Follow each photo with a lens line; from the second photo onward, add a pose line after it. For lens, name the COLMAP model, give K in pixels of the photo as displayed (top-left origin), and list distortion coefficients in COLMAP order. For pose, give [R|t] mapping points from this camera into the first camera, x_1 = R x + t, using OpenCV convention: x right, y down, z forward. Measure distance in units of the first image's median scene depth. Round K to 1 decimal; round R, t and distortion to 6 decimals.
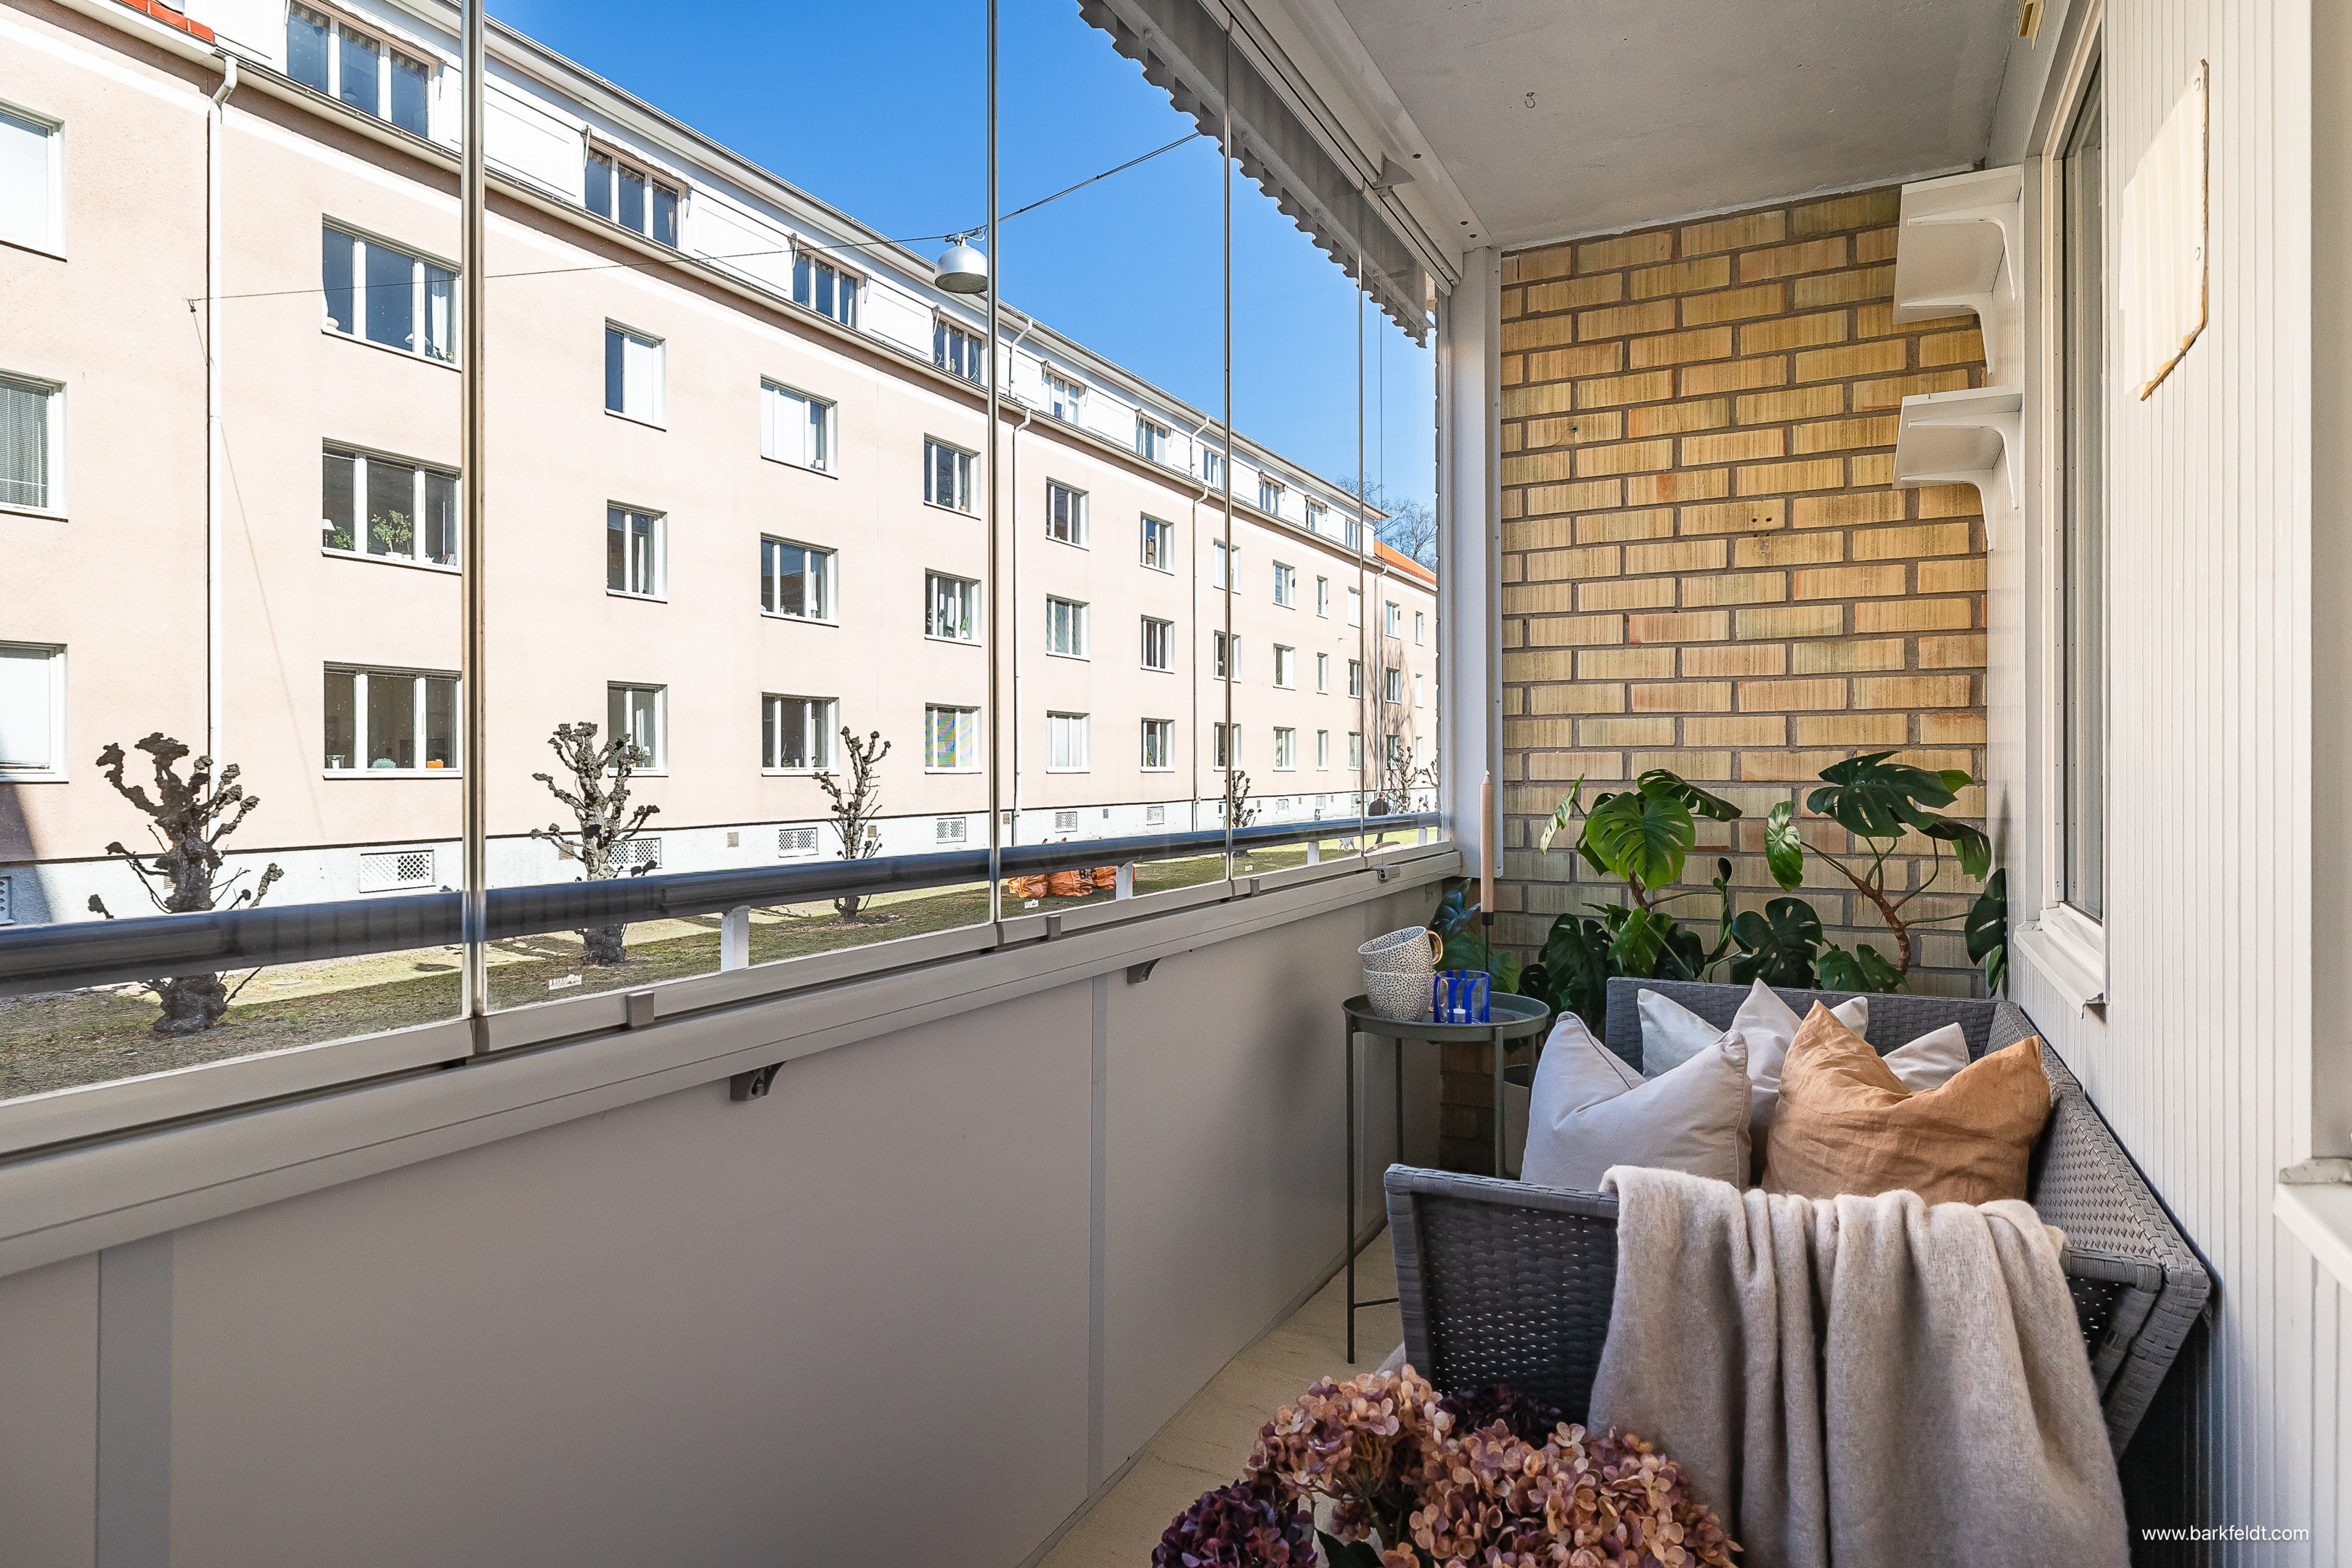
lens RADIAL K [[1299.8, 0, 1191.8], [0, 1299.8, 776.7], [0, 0, 1]] dist [0.005952, -0.002482]
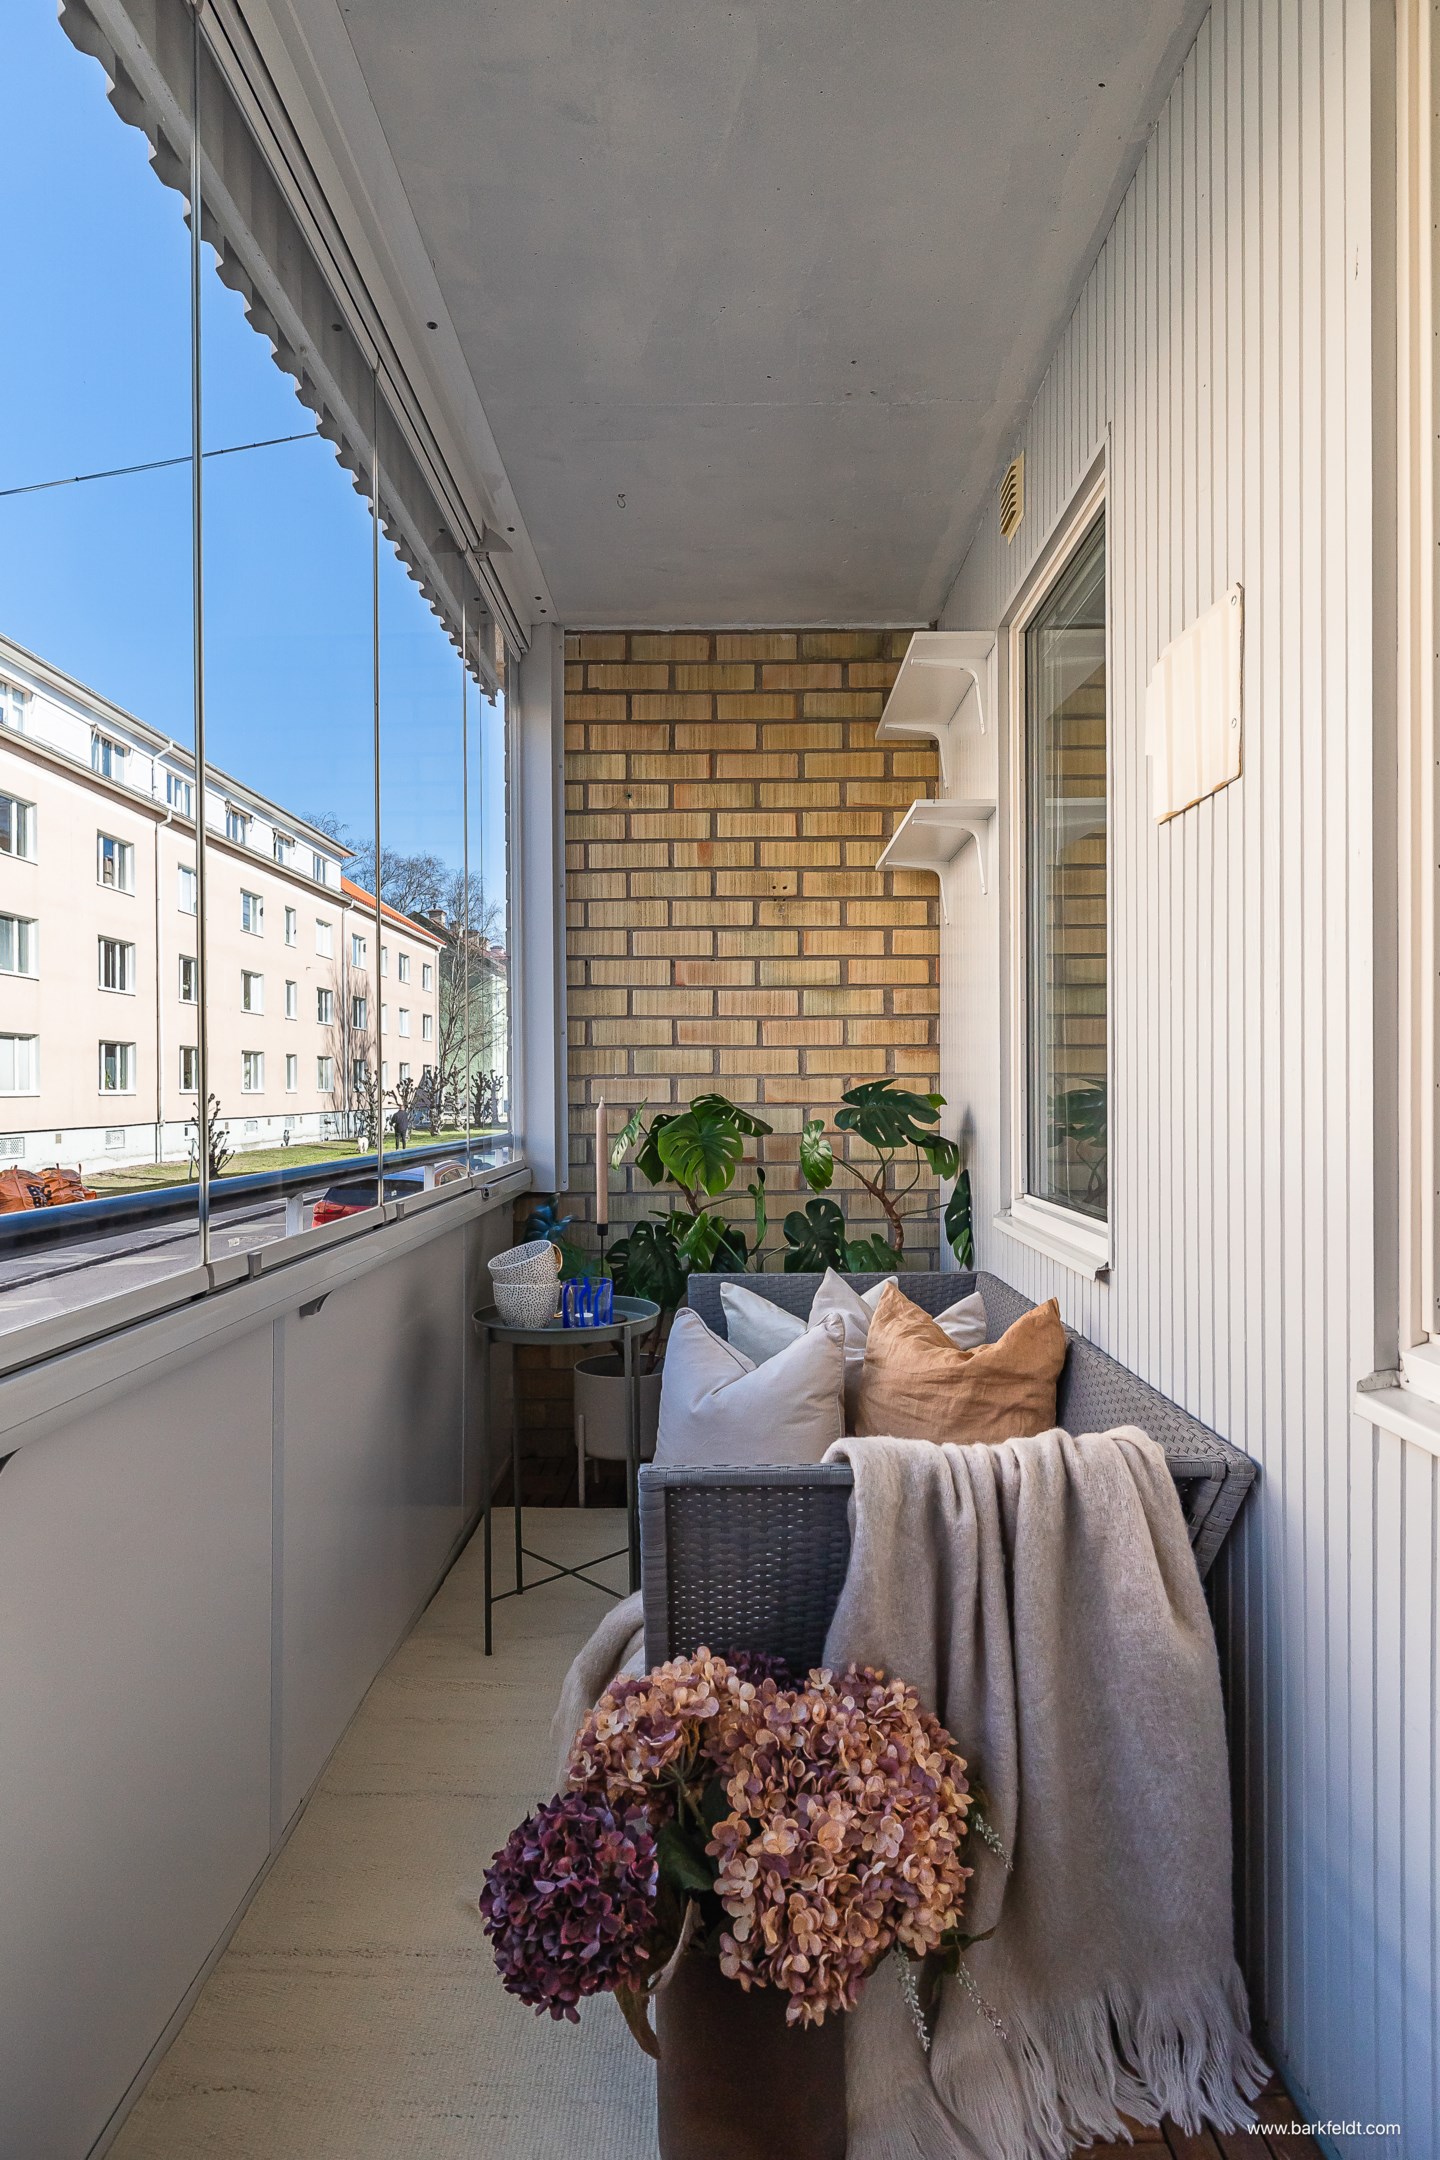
lens RADIAL K [[1174.8, 0, 713.3], [0, 1174.8, 1098.6], [0, 0, 1]] dist [0.003486, 0.000330]
pose [[0.902014, -0.006130, 0.431664, -0.094481], [0.005838, 0.999981, 0.002001, -0.003414], [-0.431668, 0.000715, 0.902032, 0.041495]]
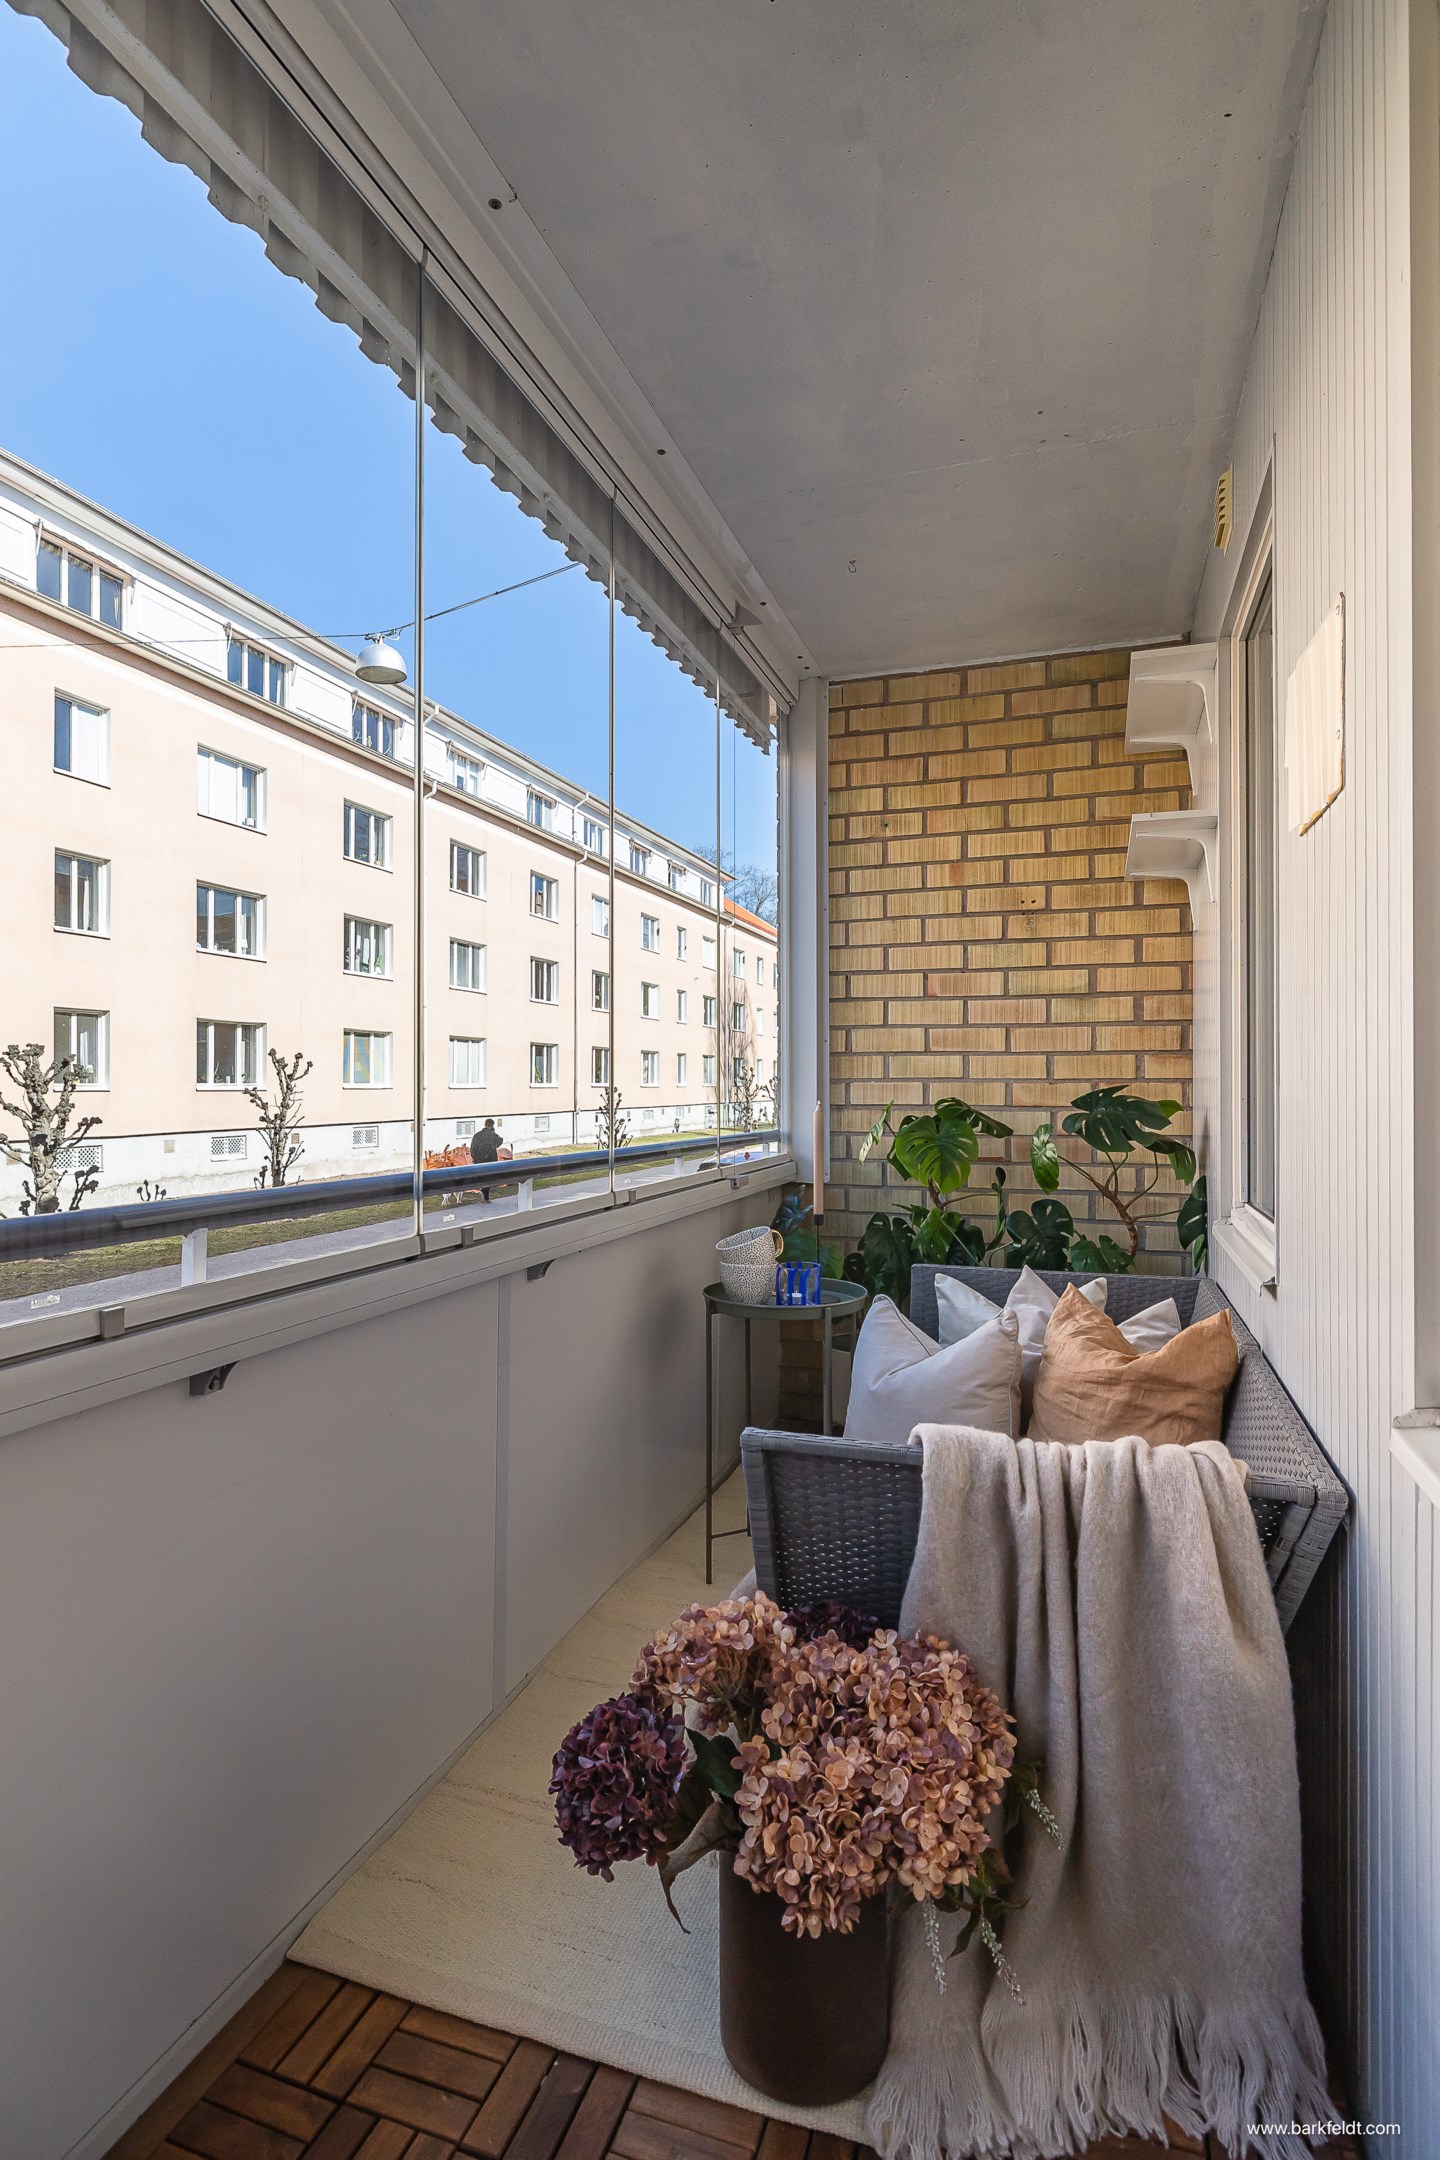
lens RADIAL K [[1077.0, 0, 707.8], [0, 1077.0, 1082.8], [0, 0, 1]] dist [0.000997, 0.001875]
pose [[0.992208, 0.003714, 0.124539, -0.005402], [-0.002719, 0.999963, -0.008157, -0.010448], [-0.124564, 0.007755, 0.992181, -0.009099]]
